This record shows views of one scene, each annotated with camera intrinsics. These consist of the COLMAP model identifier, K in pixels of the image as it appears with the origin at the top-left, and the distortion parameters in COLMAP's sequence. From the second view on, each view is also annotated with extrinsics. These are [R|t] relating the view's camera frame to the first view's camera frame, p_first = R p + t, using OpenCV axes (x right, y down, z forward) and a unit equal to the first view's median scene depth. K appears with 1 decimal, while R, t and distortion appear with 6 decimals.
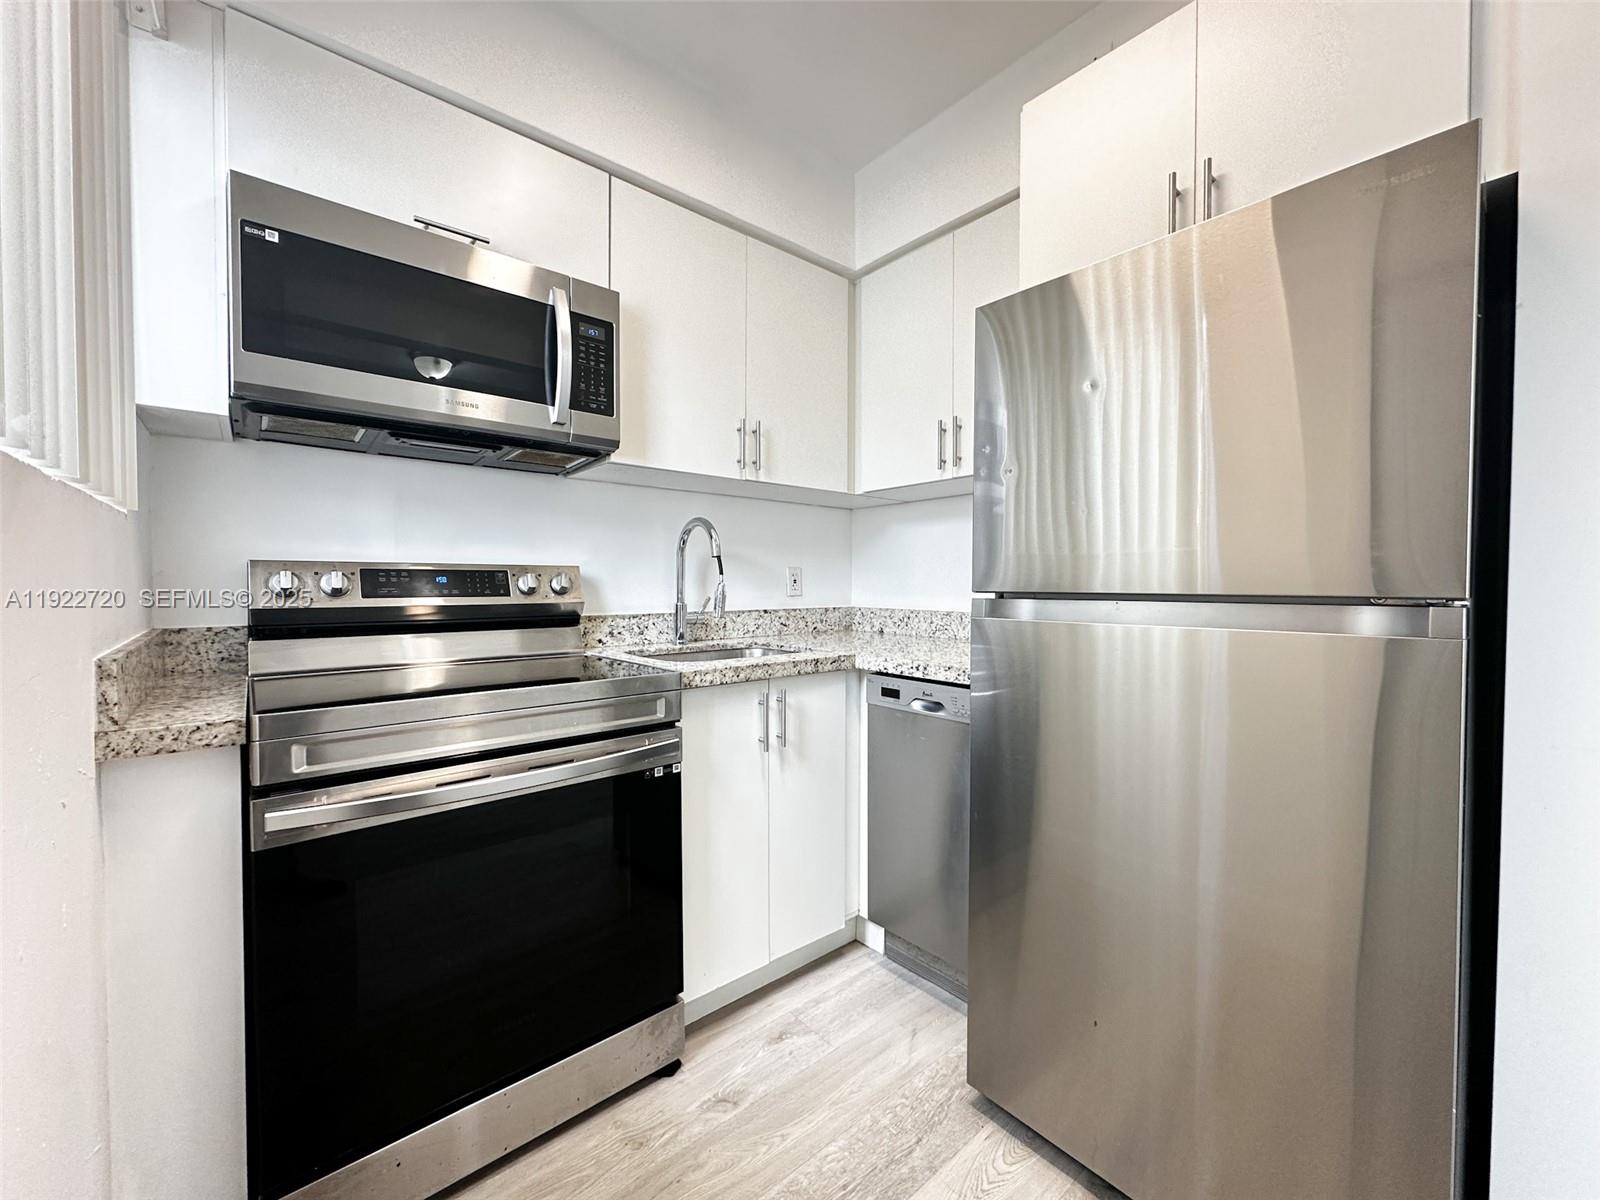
lens RADIAL K [[640.6, 0, 800.0], [0, 640.6, 600.0], [0, 0, 1]] dist [-0.001980, 0.000011]
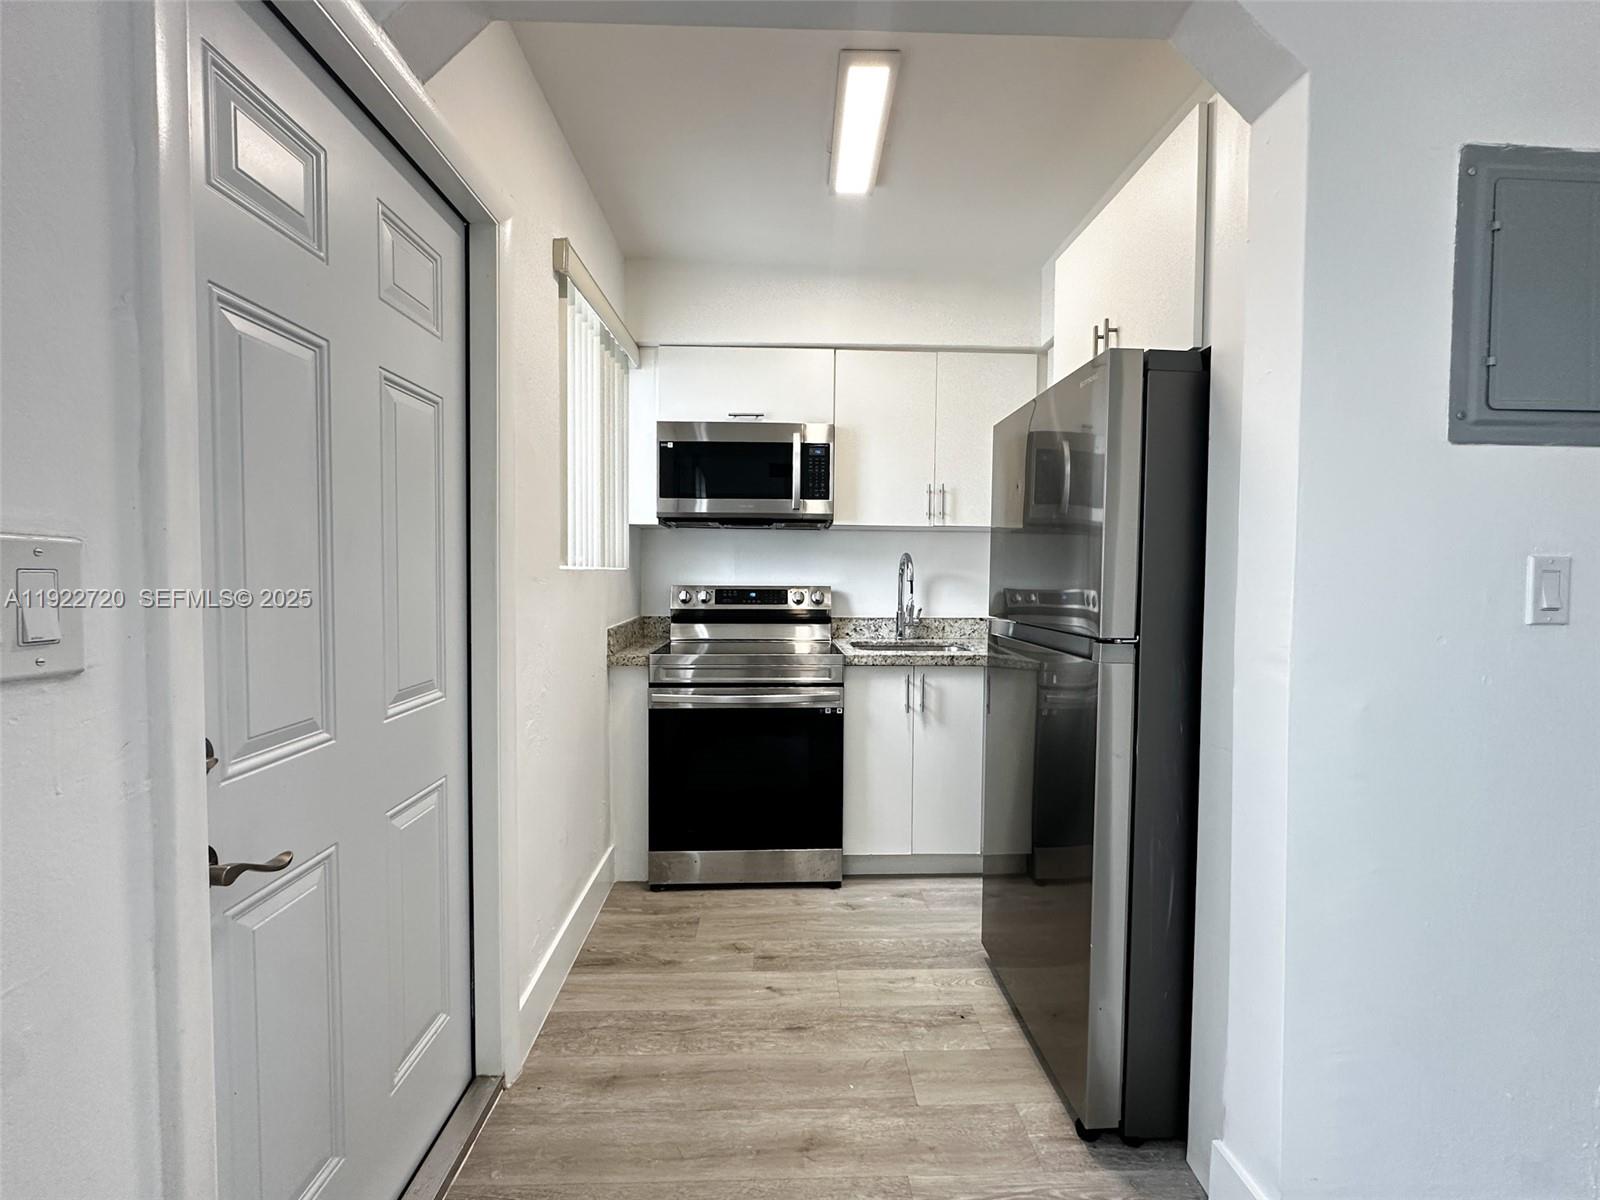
lens RADIAL K [[688.7, 0, 800.0], [0, 688.7, 600.0], [0, 0, 1]] dist [-0.000643, -0.000196]
pose [[0.780132, 0.029289, -0.624928, 0.780132], [-0.021284, 0.999568, 0.020279, -0.060835], [0.625252, -0.002519, 0.780419, -0.446681]]
